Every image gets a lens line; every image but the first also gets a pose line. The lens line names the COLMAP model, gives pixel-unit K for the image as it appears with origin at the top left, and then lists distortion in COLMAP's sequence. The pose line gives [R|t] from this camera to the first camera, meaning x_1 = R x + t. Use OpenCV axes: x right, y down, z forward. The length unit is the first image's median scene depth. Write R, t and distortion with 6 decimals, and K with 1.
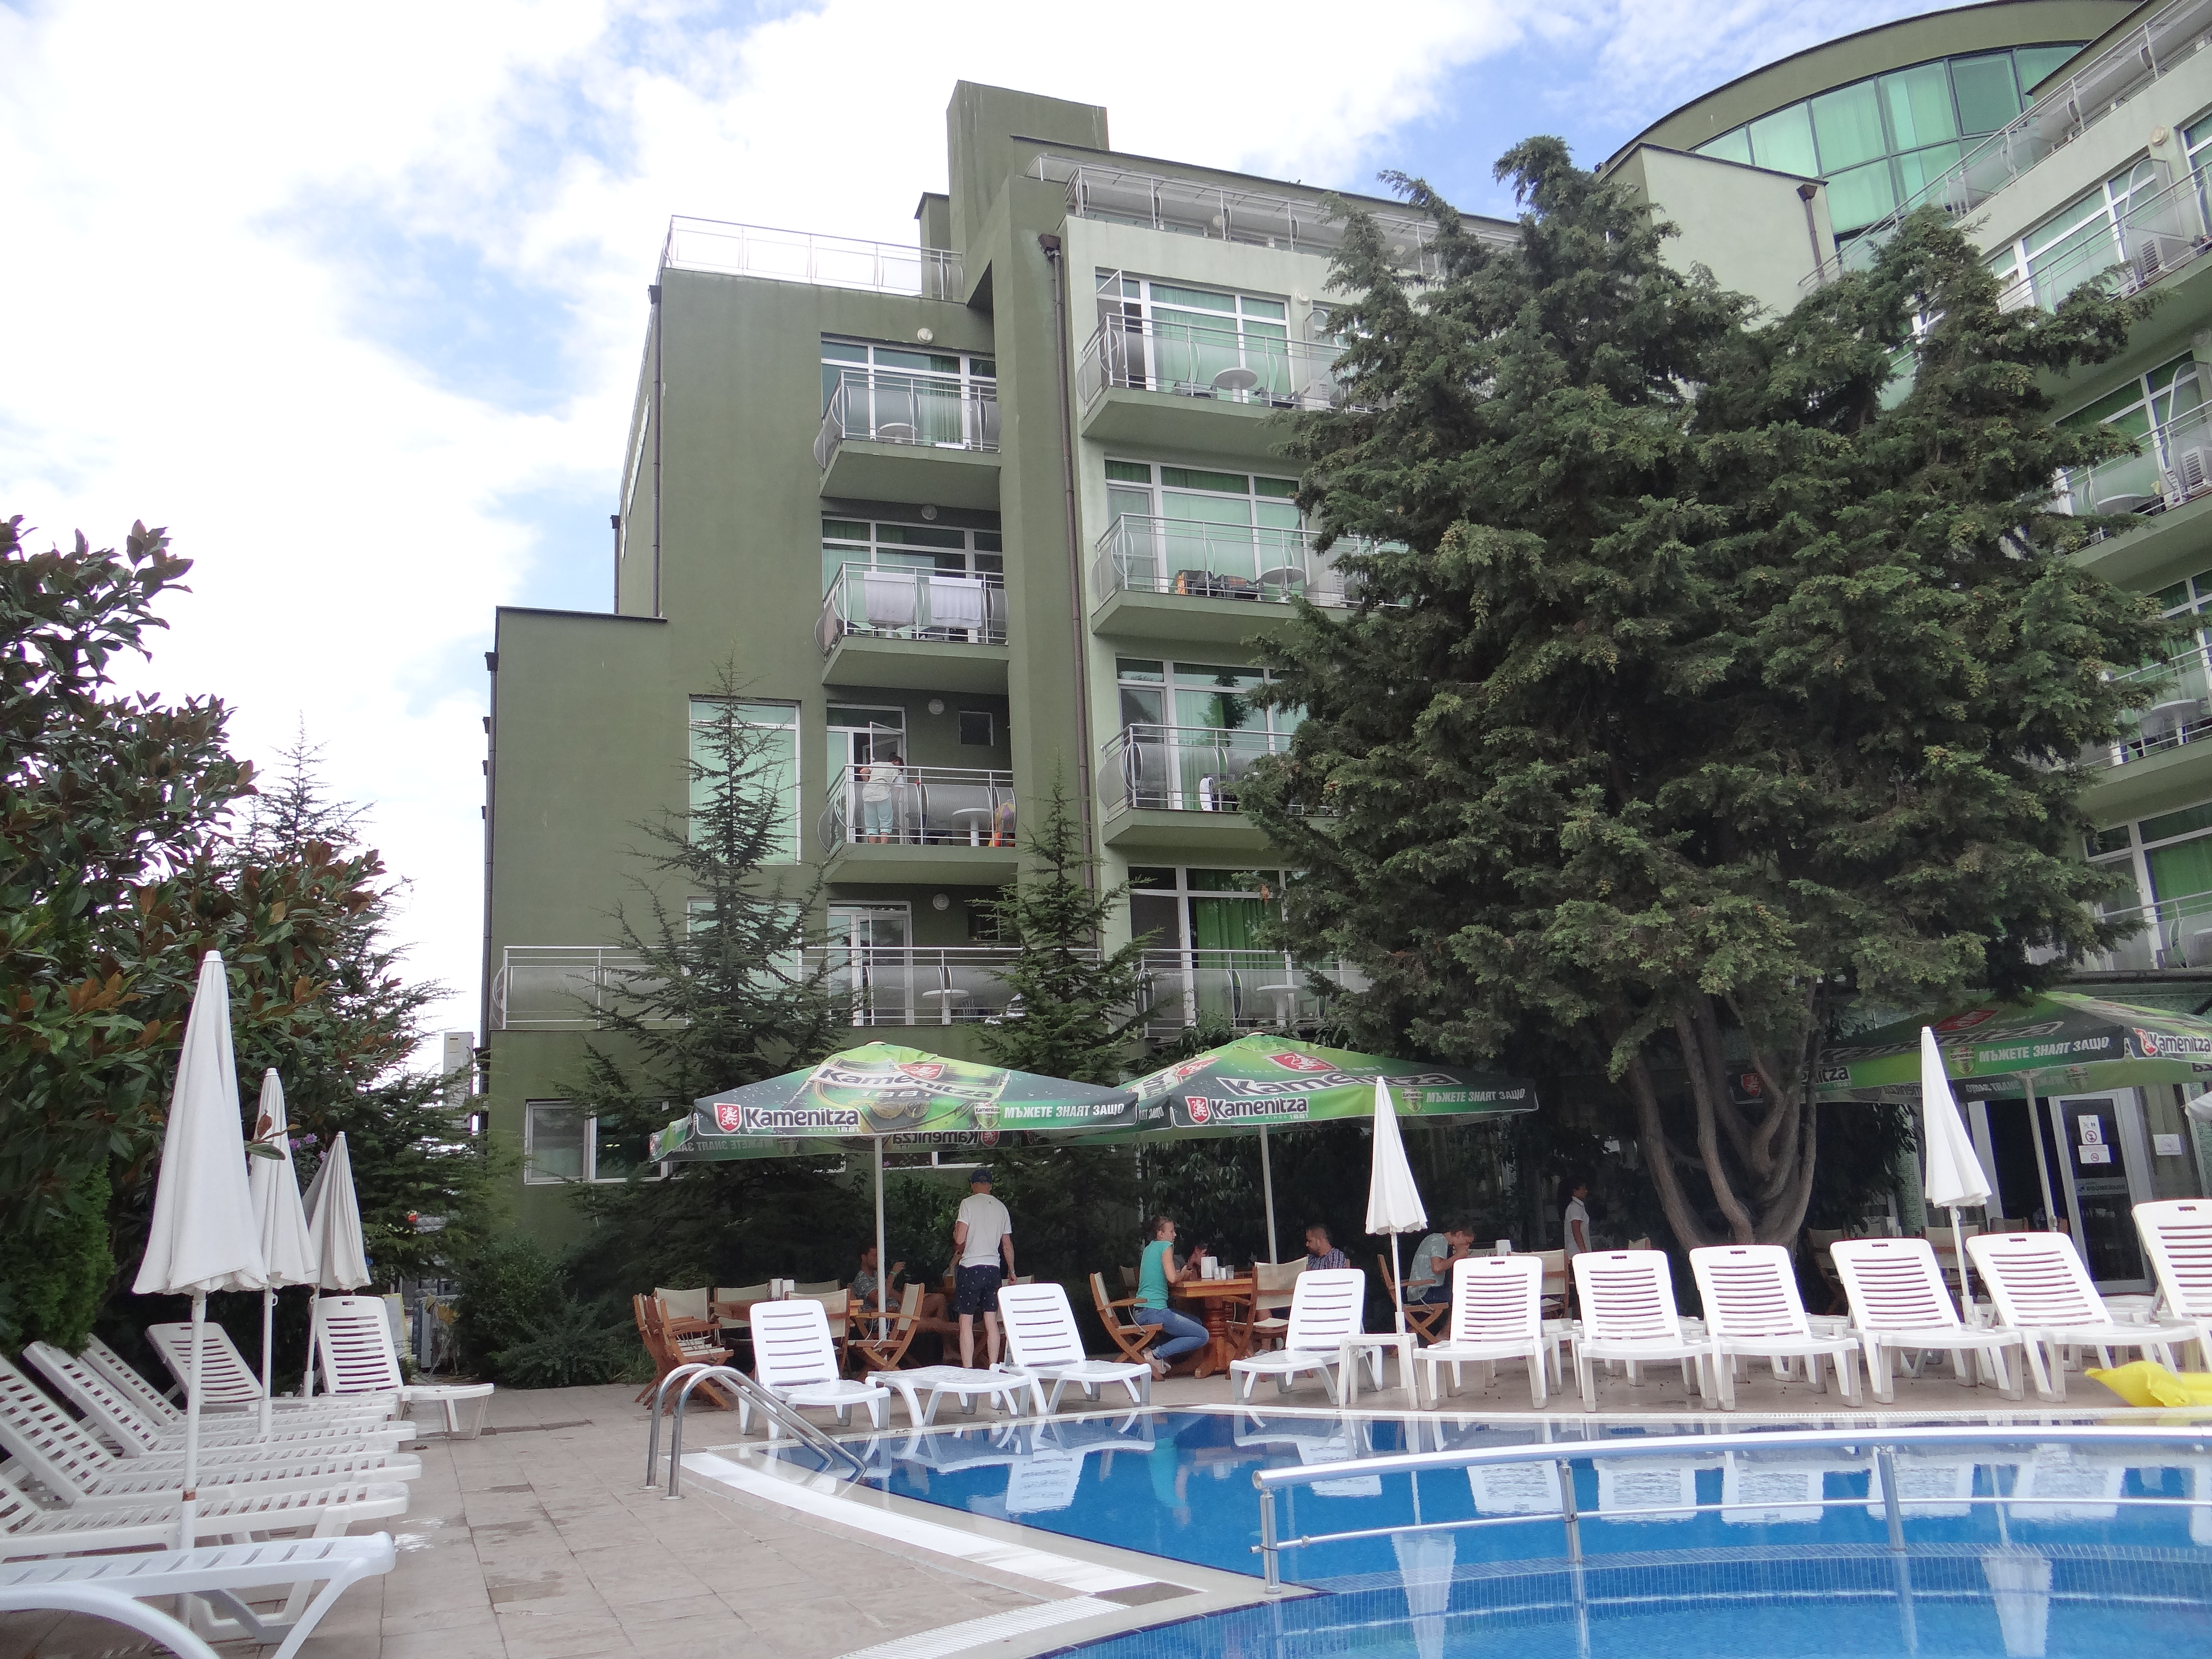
lens RADIAL K [[1733.8, 0, 1097.0], [0, 1733.8, 817.5], [0, 0, 1]] dist [-0.004377, 0.005514]
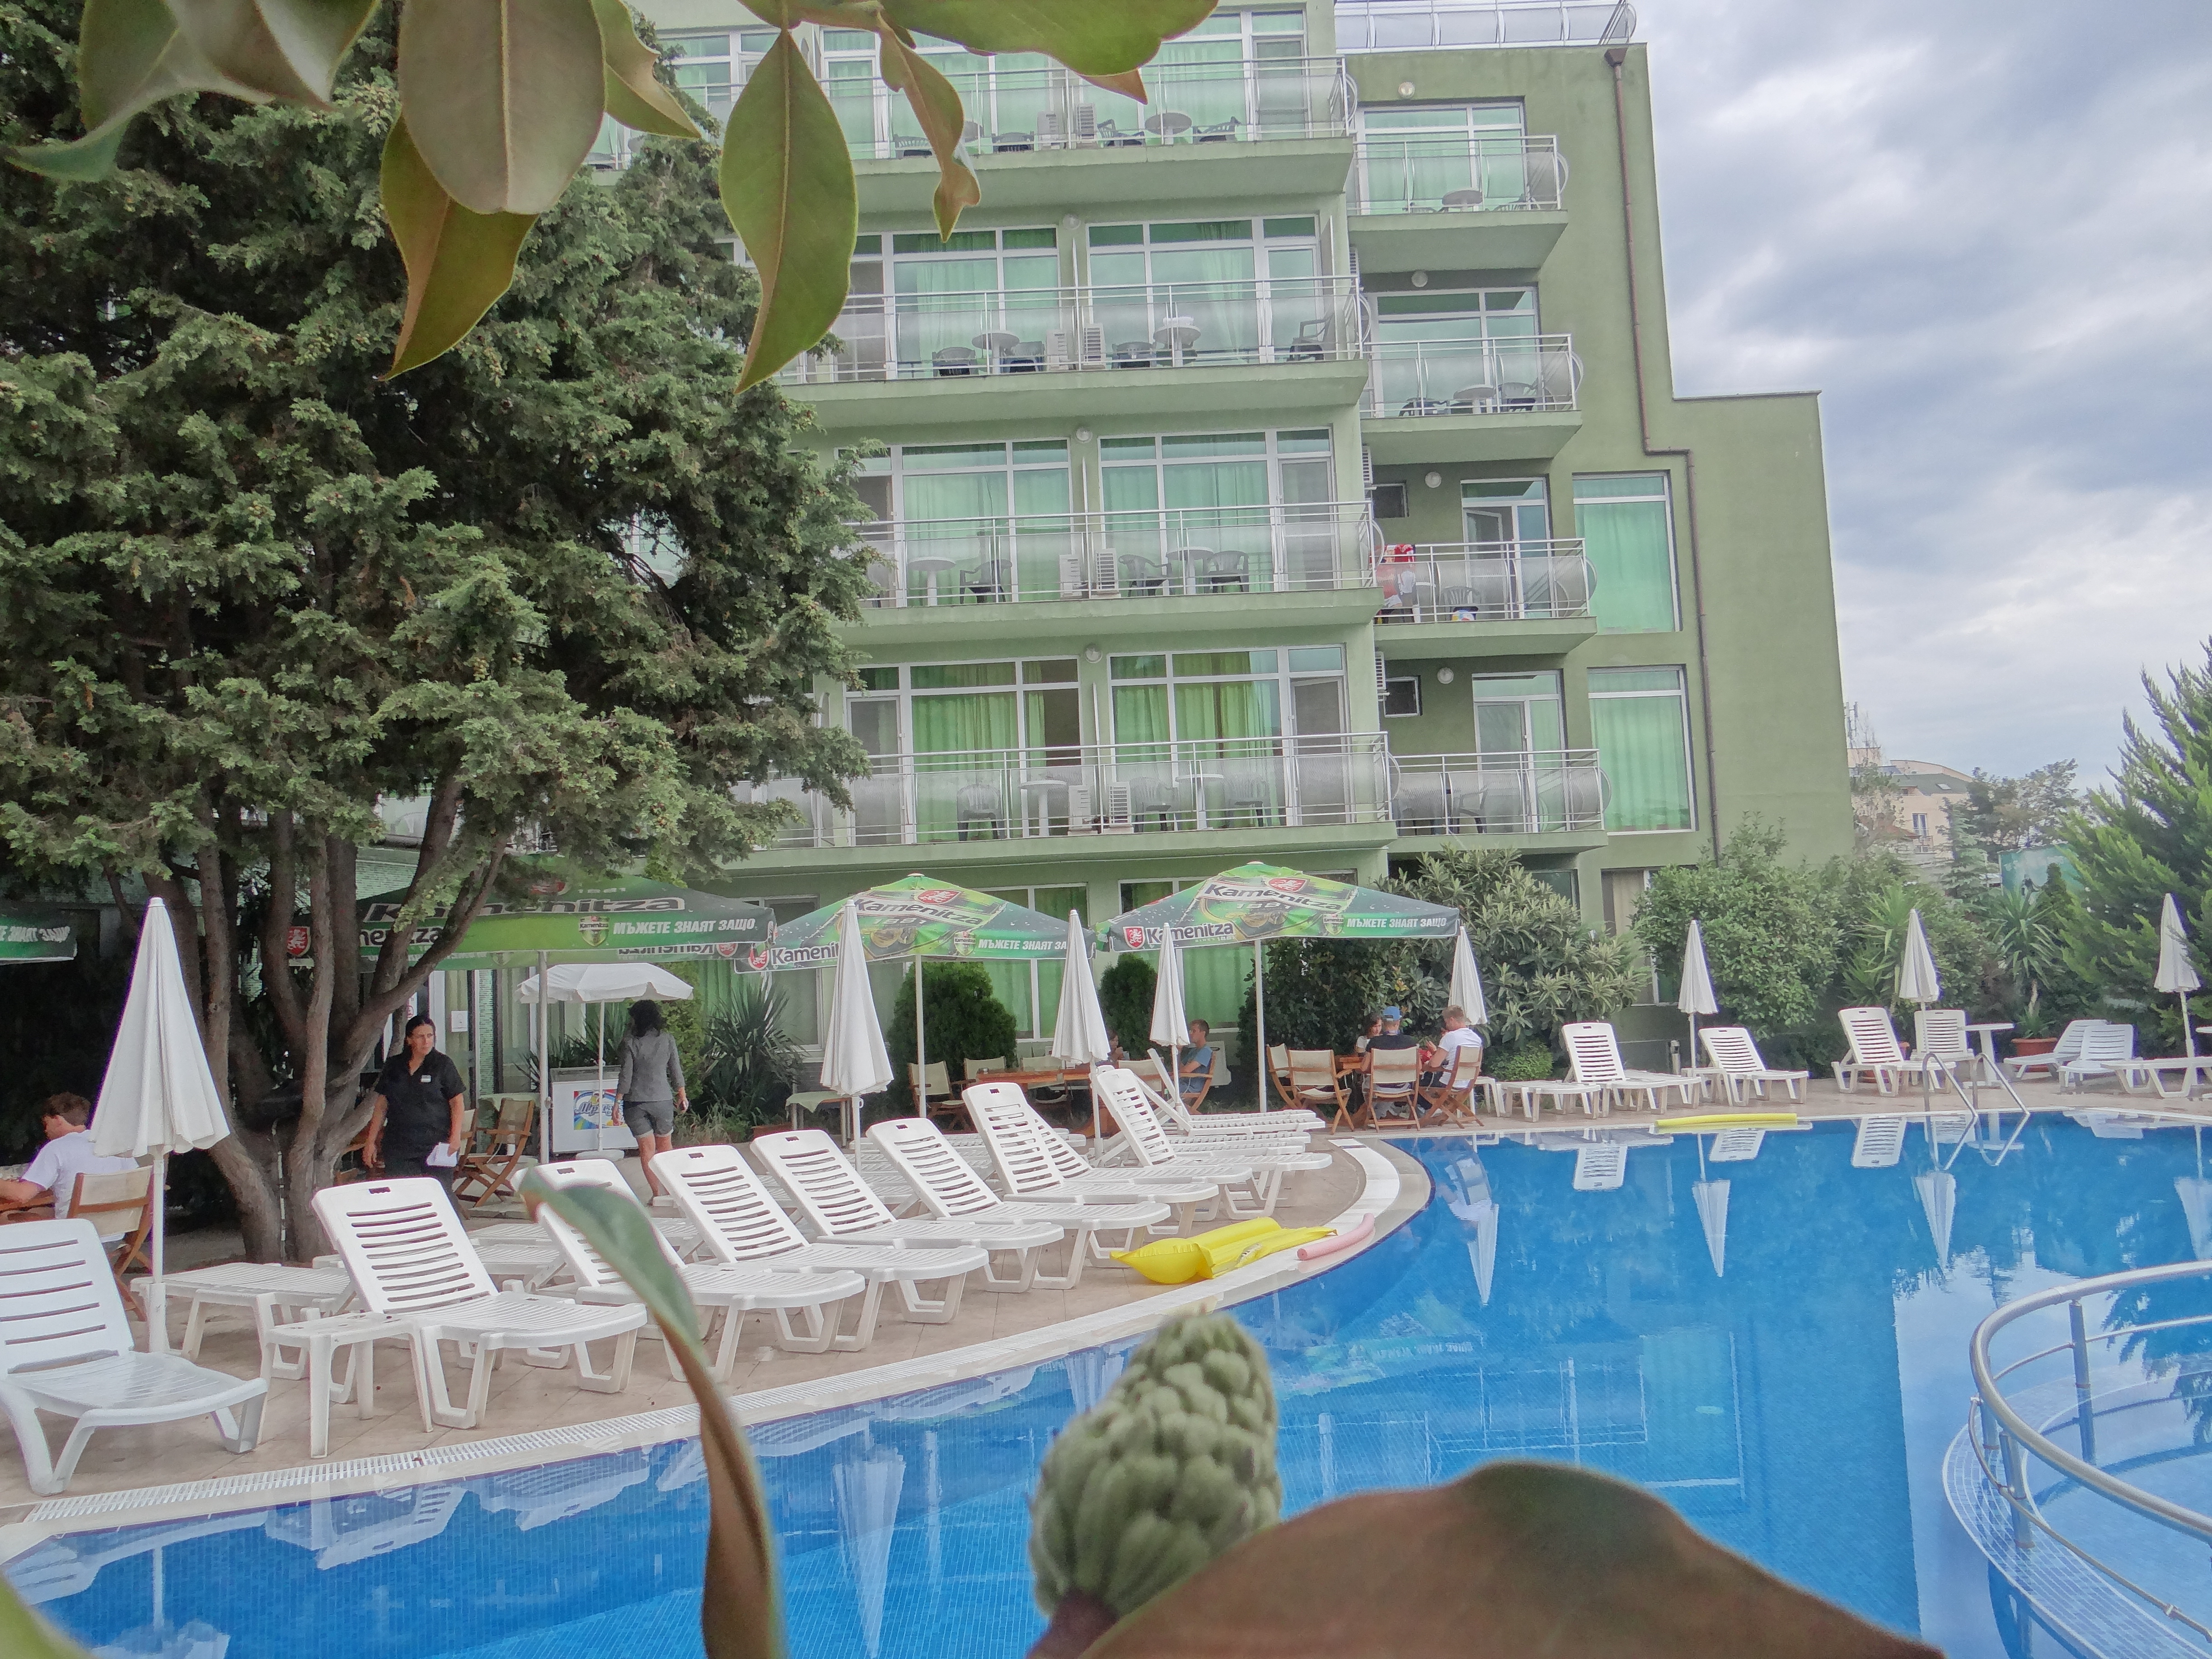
lens RADIAL K [[1738.8, 0, 1111.0], [0, 1738.8, 815.9], [0, 0, 1]] dist [-0.017784, 0.001982]
pose [[0.332588, 0.125949, 0.934624, -0.234983], [-0.193460, 0.979077, -0.063096, 0.076742], [-0.923016, -0.159827, 0.349996, 0.392397]]
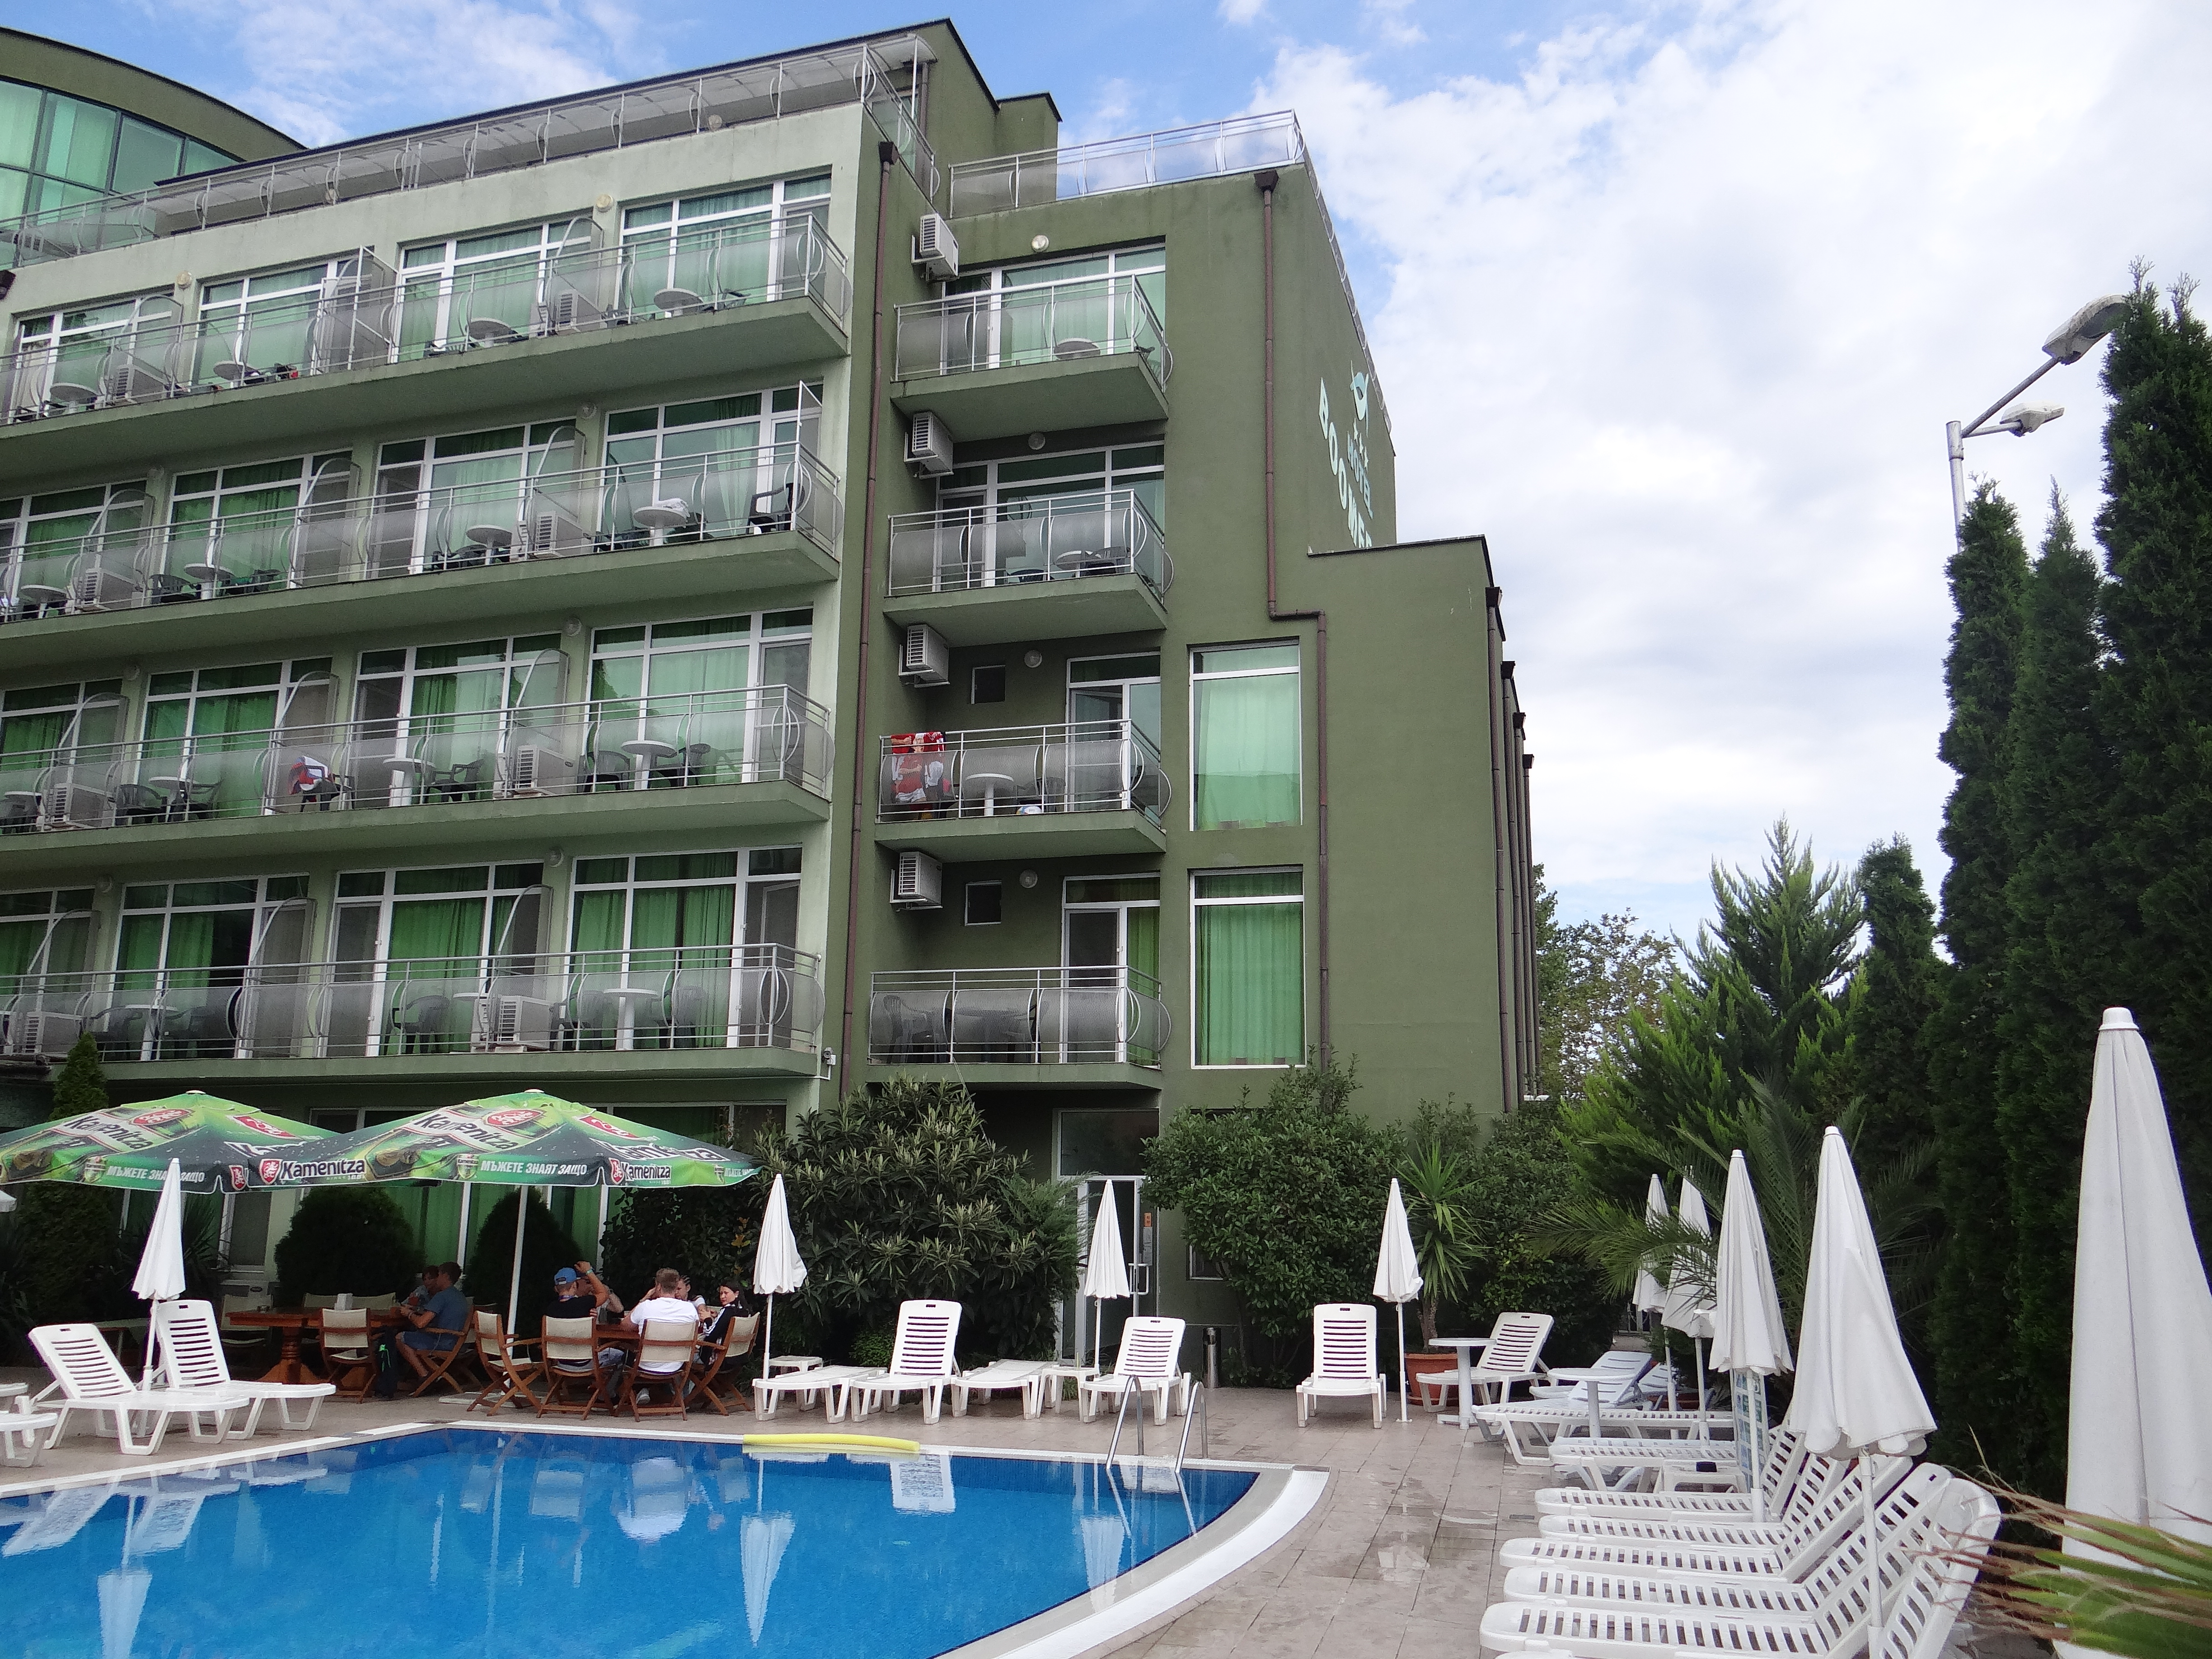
lens RADIAL K [[1738.8, 0, 1111.0], [0, 1738.8, 815.9], [0, 0, 1]] dist [-0.017784, 0.001982]
pose [[0.586562, 0.224583, 0.778144, 0.274518], [-0.223253, 0.968396, -0.111205, -0.115218], [-0.778526, -0.108495, 0.618164, -0.215169]]
